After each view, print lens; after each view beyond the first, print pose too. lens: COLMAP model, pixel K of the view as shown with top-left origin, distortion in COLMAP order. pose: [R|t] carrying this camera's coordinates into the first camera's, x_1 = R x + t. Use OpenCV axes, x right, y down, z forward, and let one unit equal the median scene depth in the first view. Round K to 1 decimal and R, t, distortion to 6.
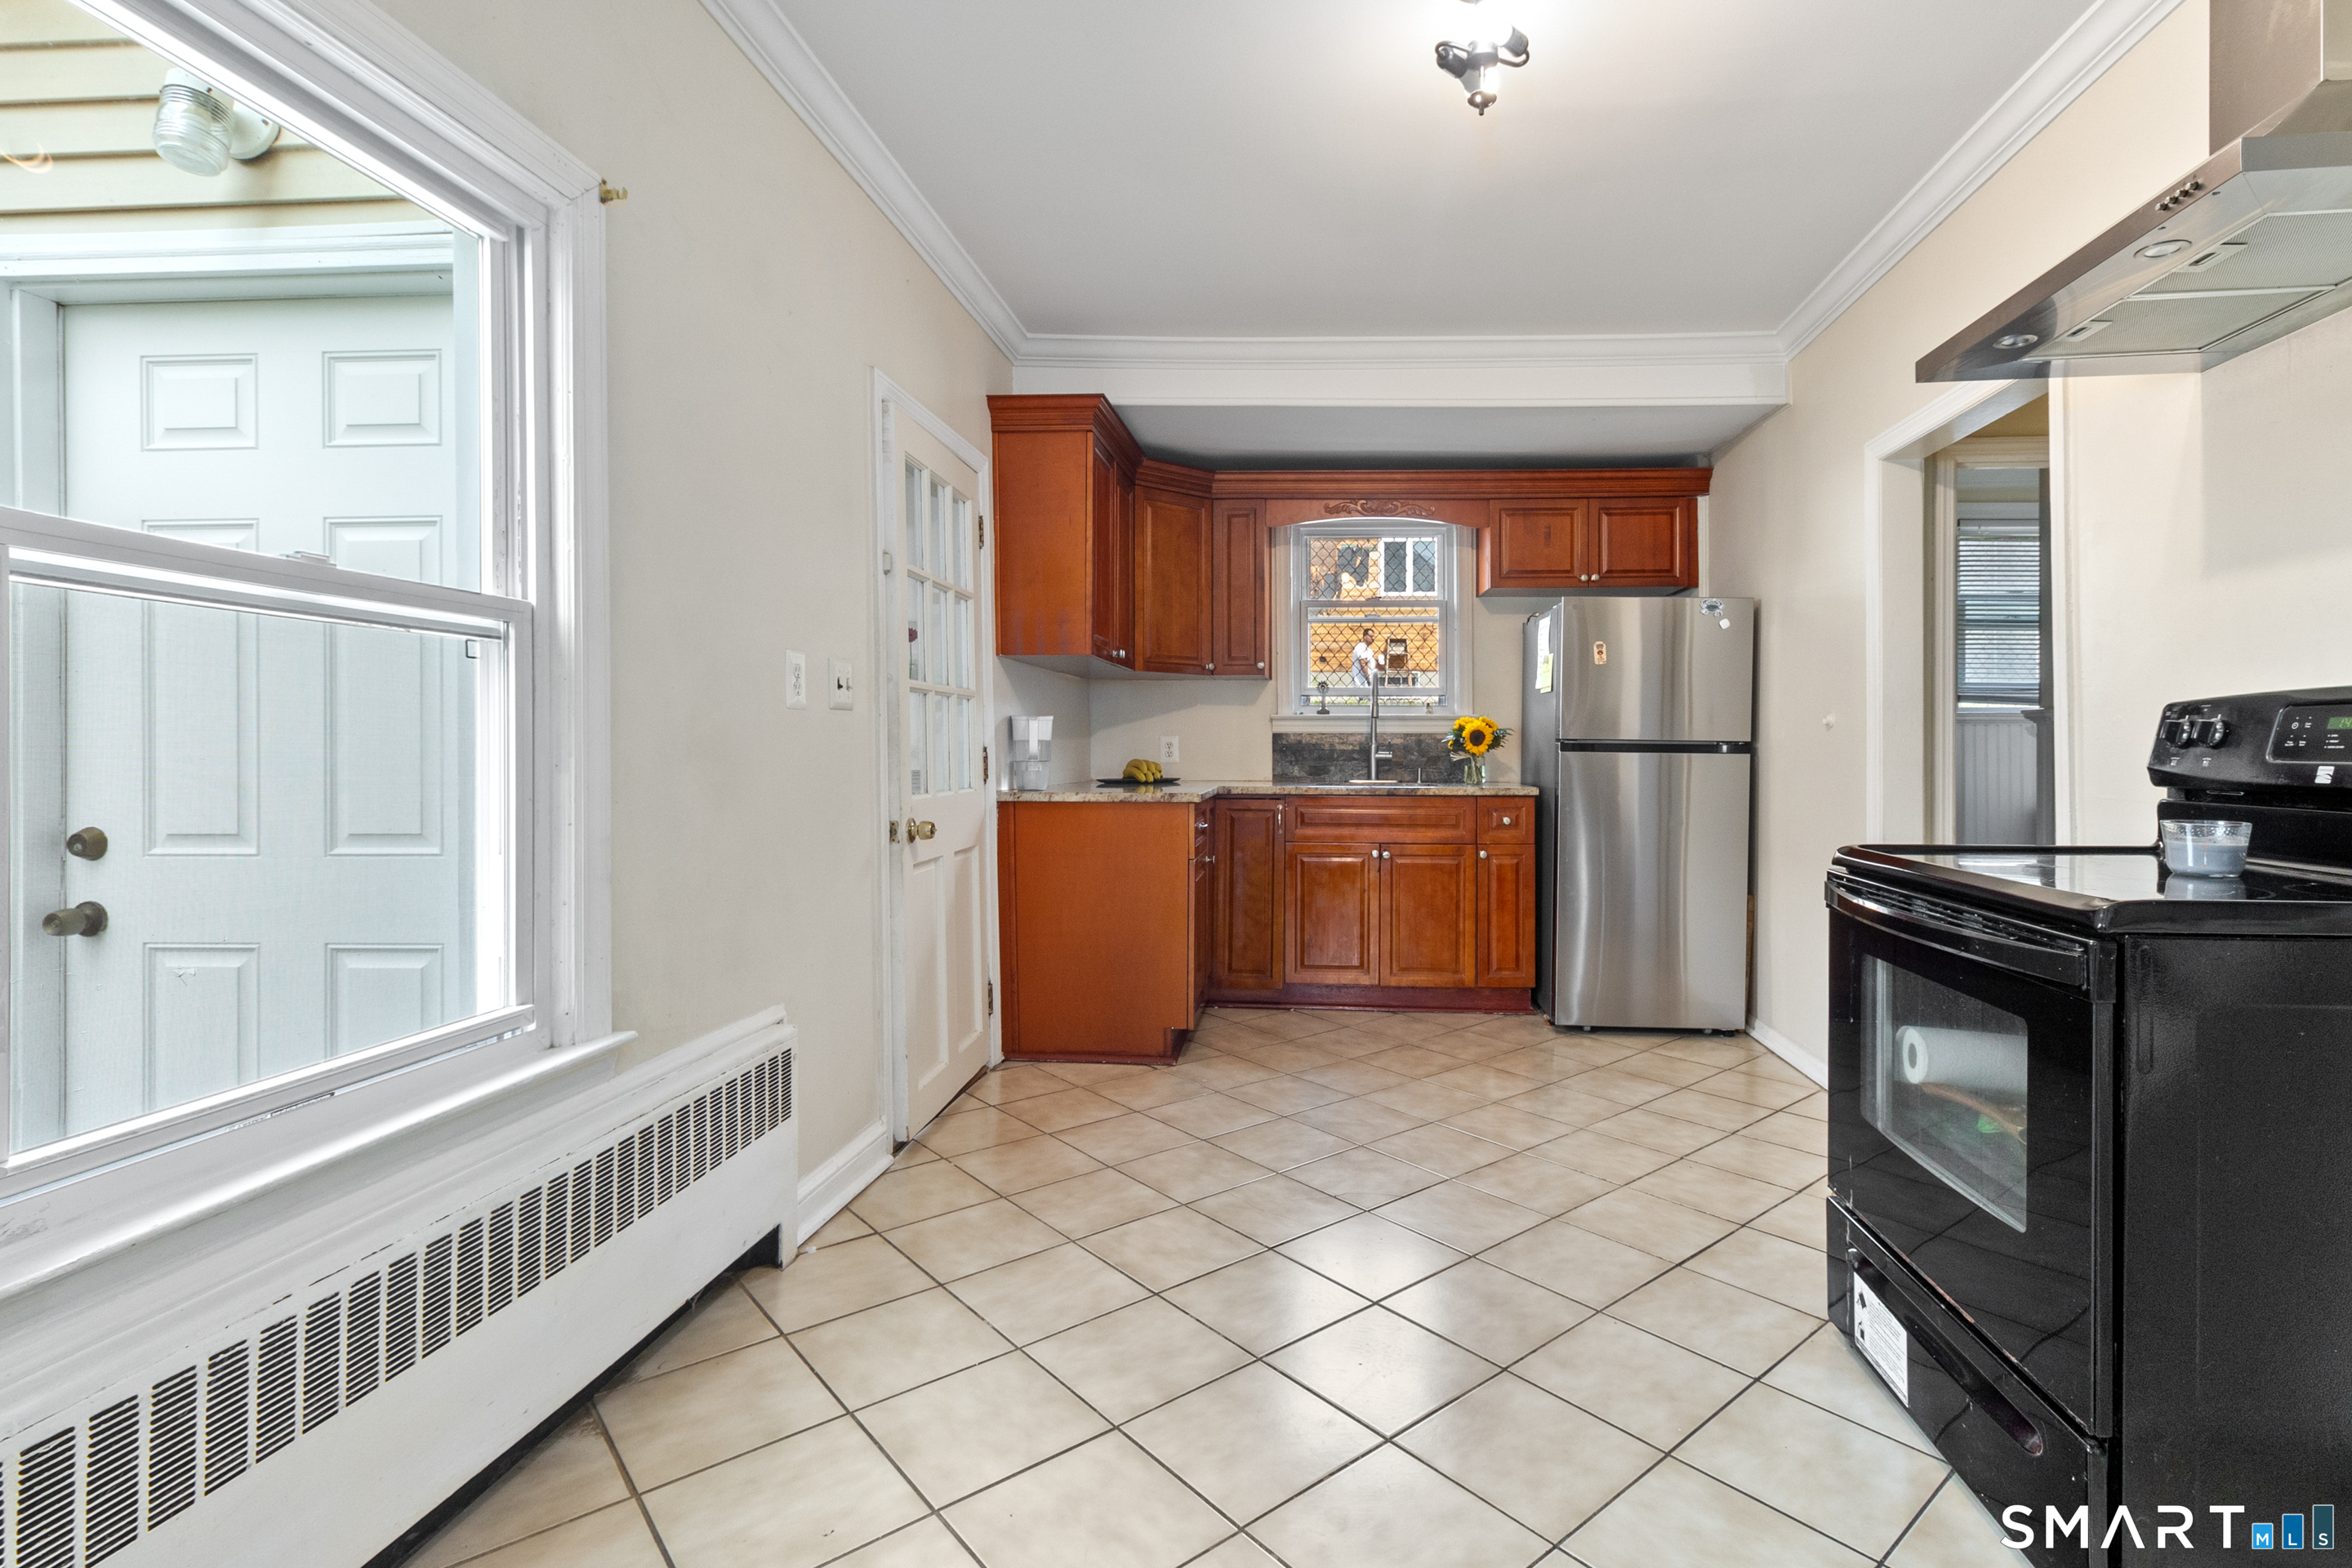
lens RADIAL K [[1090.6, 0, 1192.3], [0, 1090.6, 748.4], [0, 0, 1]] dist [0.001172, 0.000220]
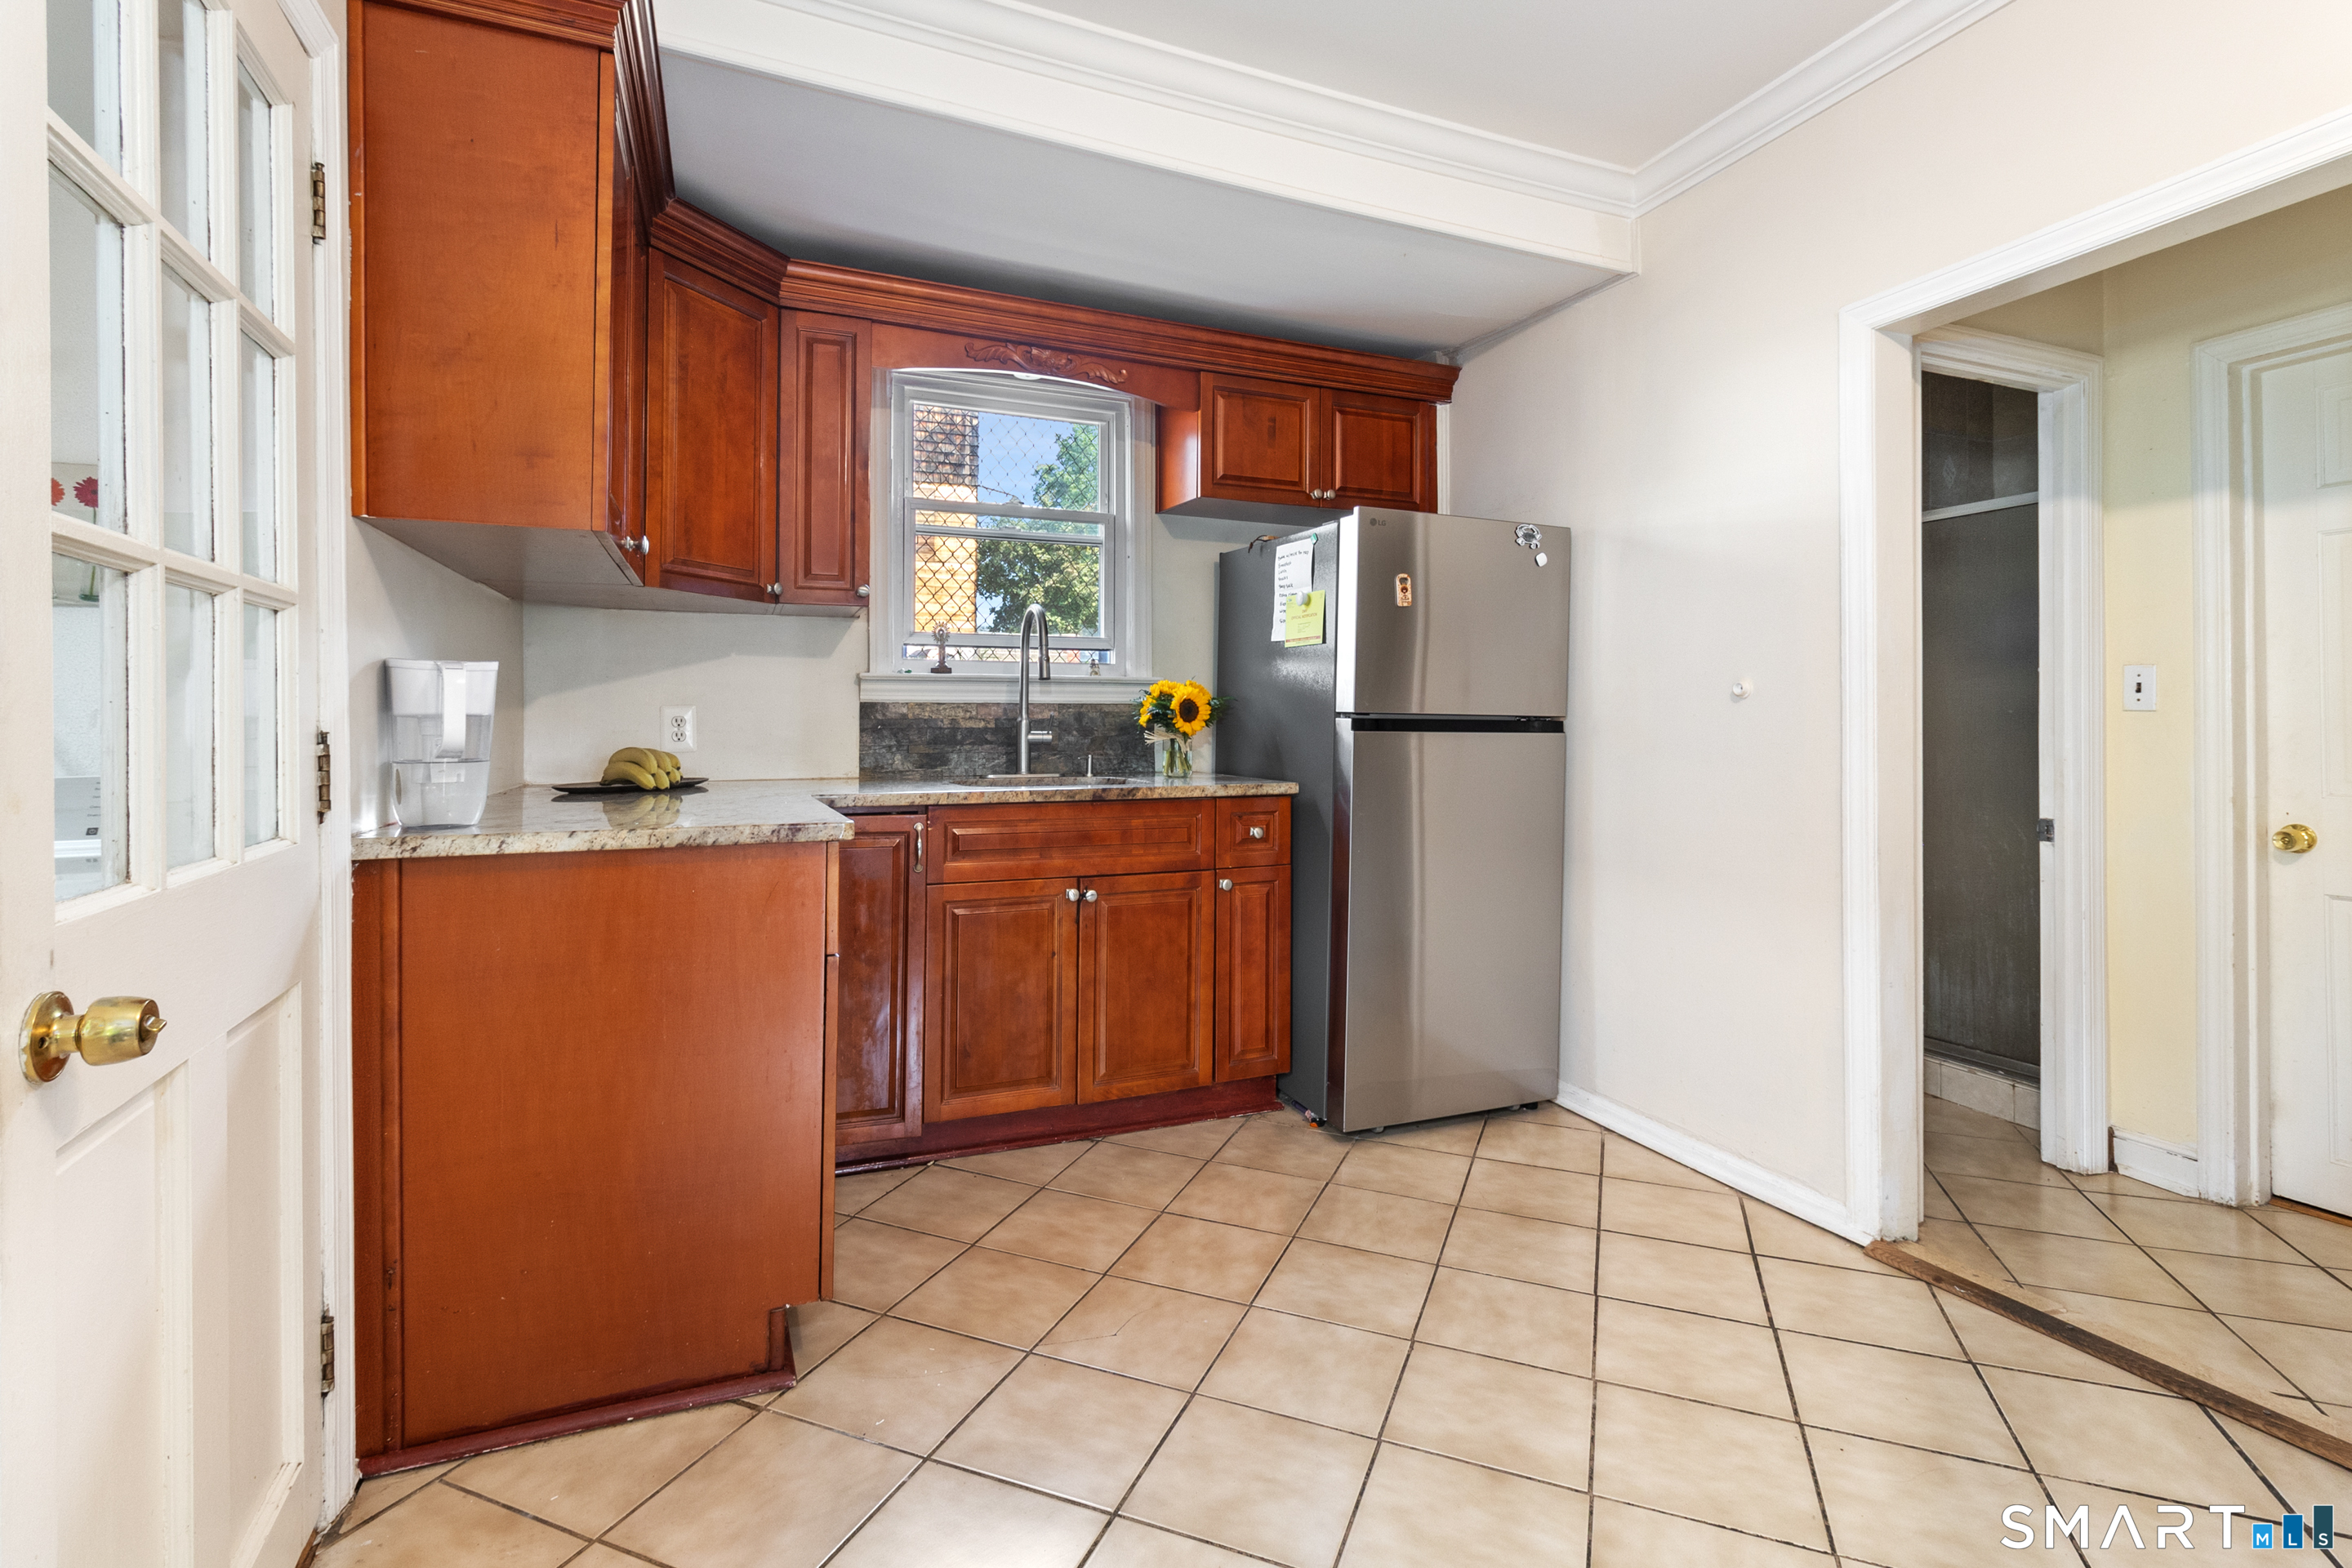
lens RADIAL K [[1132.1, 0, 1178.0], [0, 1132.1, 690.4], [0, 0, 1]] dist [0.001761, 0.000274]
pose [[0.876325, 0.010098, 0.481615, -0.094853], [0.002289, 0.999682, -0.025127, -0.004625], [-0.481715, 0.023122, 0.876023, 0.396716]]
